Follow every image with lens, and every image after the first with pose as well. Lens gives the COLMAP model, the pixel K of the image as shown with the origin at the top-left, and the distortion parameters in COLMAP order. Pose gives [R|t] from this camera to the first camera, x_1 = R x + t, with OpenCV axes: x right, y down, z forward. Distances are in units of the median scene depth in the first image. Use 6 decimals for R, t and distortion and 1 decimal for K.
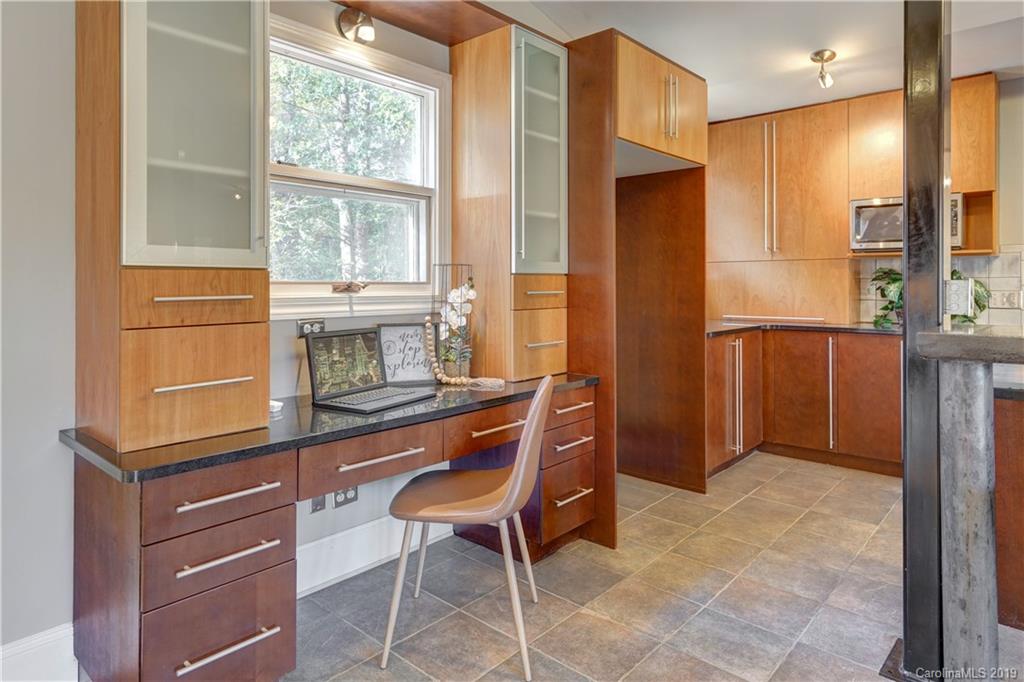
lens RADIAL K [[613.9, 0, 511.7], [0, 613.9, 274.7], [0, 0, 1]] dist [0.006491, 0.001426]
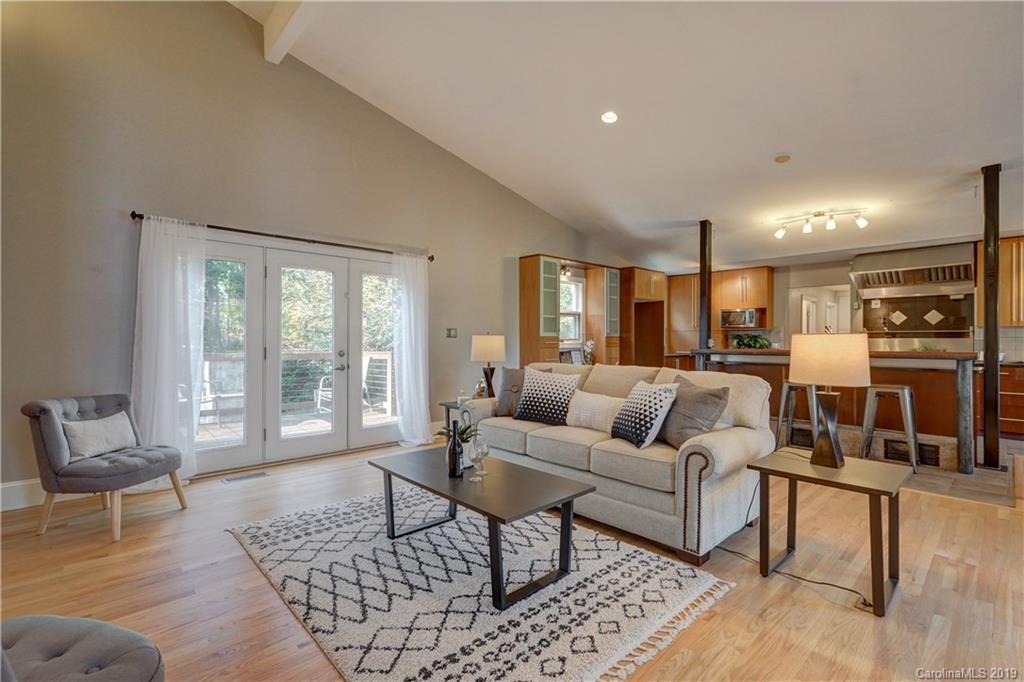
lens RADIAL K [[463.3, 0, 515.3], [0, 463.3, 338.6], [0, 0, 1]] dist [-0.001812, 0.000434]
pose [[0.996747, 0.001290, -0.080589, -0.302409], [-0.000148, 0.999900, 0.014173, -0.029429], [0.080599, -0.014115, 0.996647, -1.740472]]
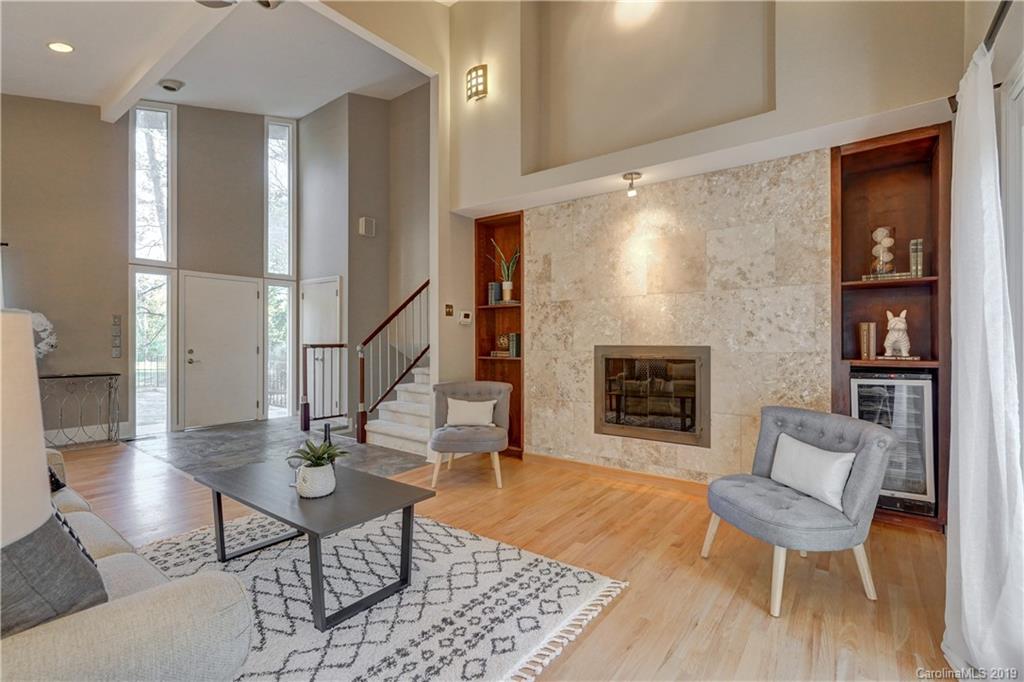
lens RADIAL K [[460.8, 0, 512.0], [0, 460.8, 341.0], [0, 0, 1]] dist [-0.002468, 0.000053]
pose [[-0.995950, 0.001656, -0.089891, -0.773476], [0.003009, 0.999884, -0.014924, -0.001932], [0.089856, -0.015135, -0.995840, 0.093121]]
